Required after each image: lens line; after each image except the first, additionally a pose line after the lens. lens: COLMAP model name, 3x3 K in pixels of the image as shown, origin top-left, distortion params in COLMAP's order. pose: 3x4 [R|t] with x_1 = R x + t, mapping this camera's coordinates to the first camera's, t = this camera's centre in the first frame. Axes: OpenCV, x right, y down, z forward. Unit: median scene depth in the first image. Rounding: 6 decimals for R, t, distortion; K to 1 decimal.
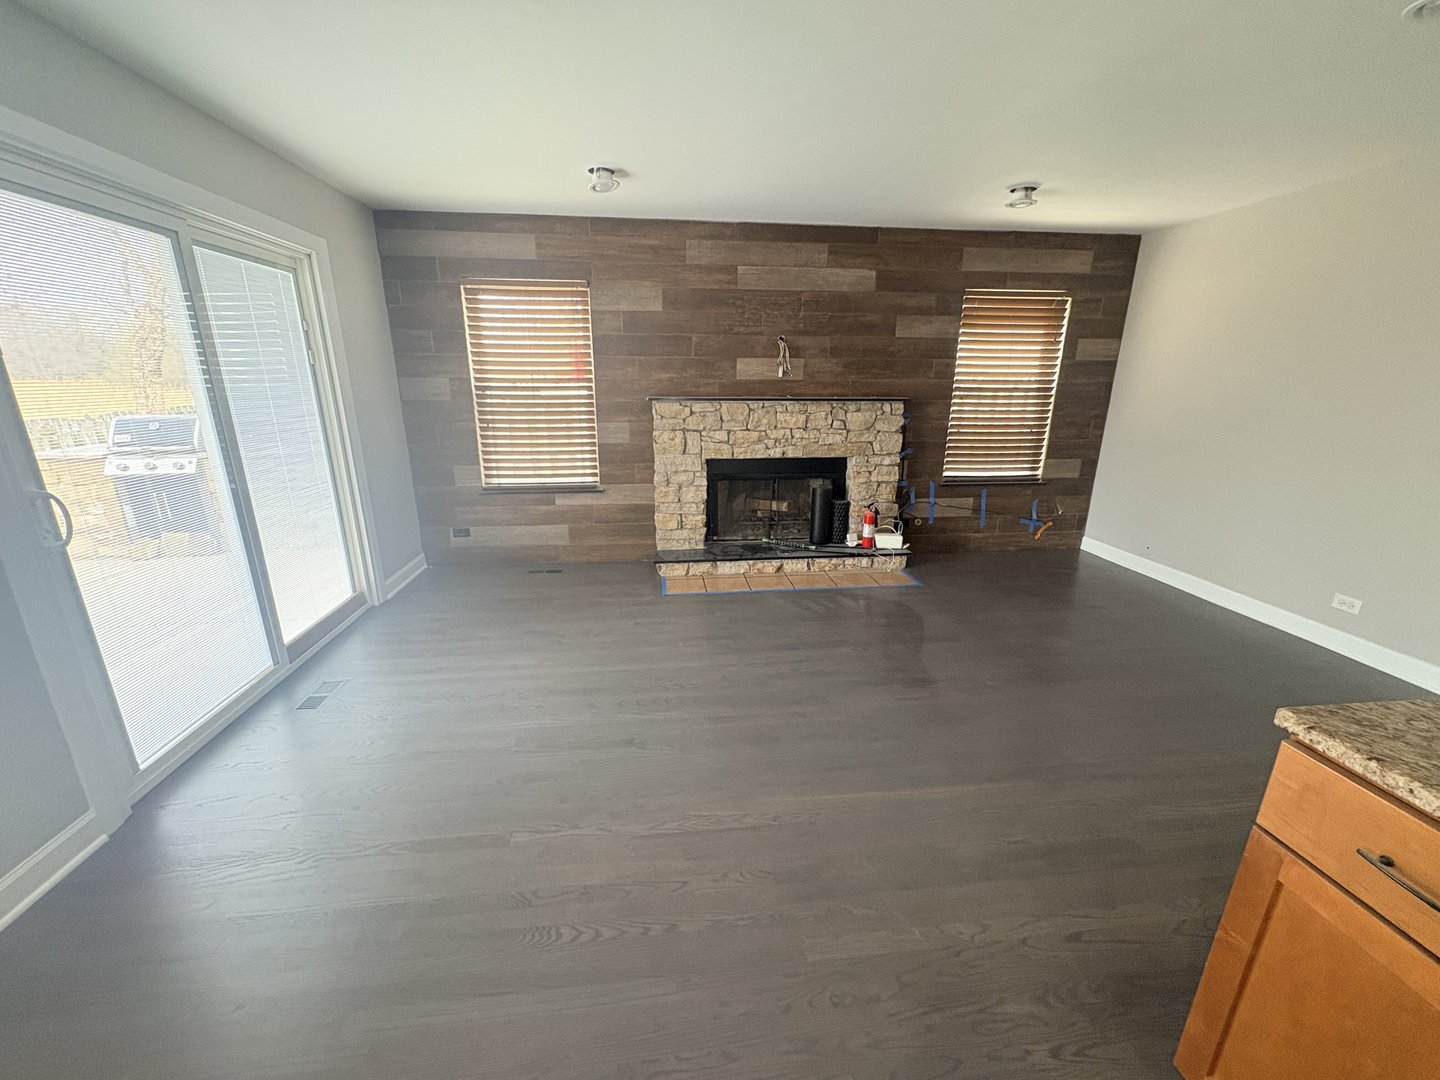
lens RADIAL K [[569.1, 0, 718.8], [0, 569.1, 541.7], [0, 0, 1]] dist [-0.000370, 0.000117]
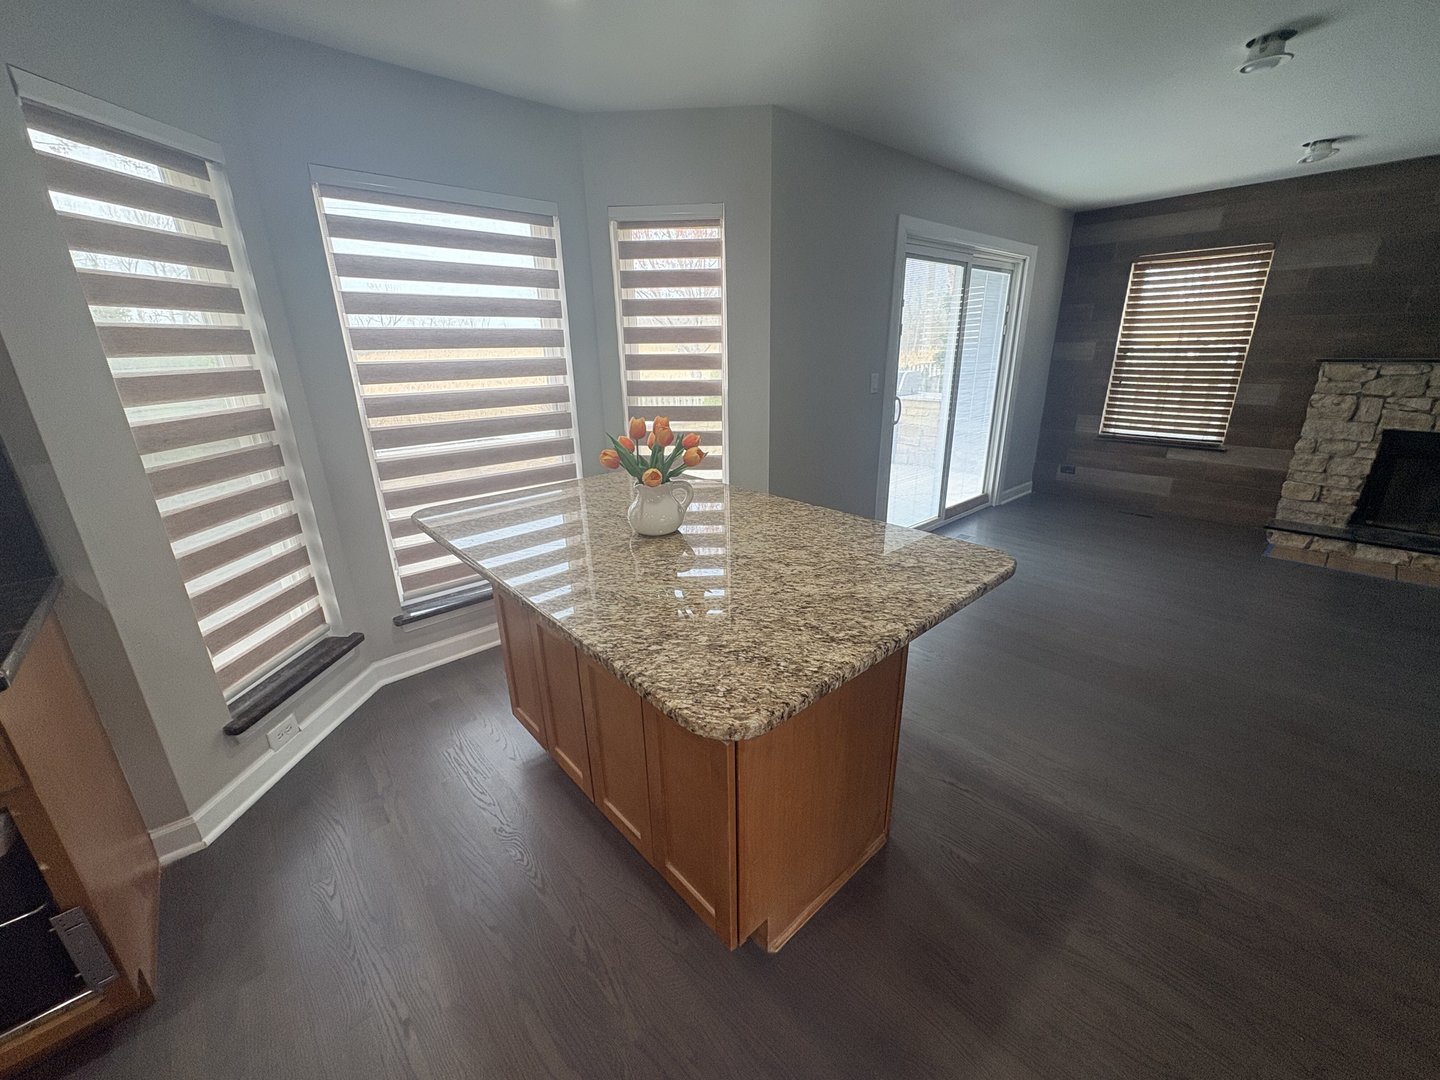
lens RADIAL K [[569.1, 0, 720.6], [0, 569.1, 537.3], [0, 0, 1]] dist [-0.000370, 0.000117]
pose [[0.573899, 0.247433, -0.780651, 0.118877], [-0.208015, 0.966042, 0.153270, 0.097028], [0.792067, 0.074426, 0.605881, -0.346116]]
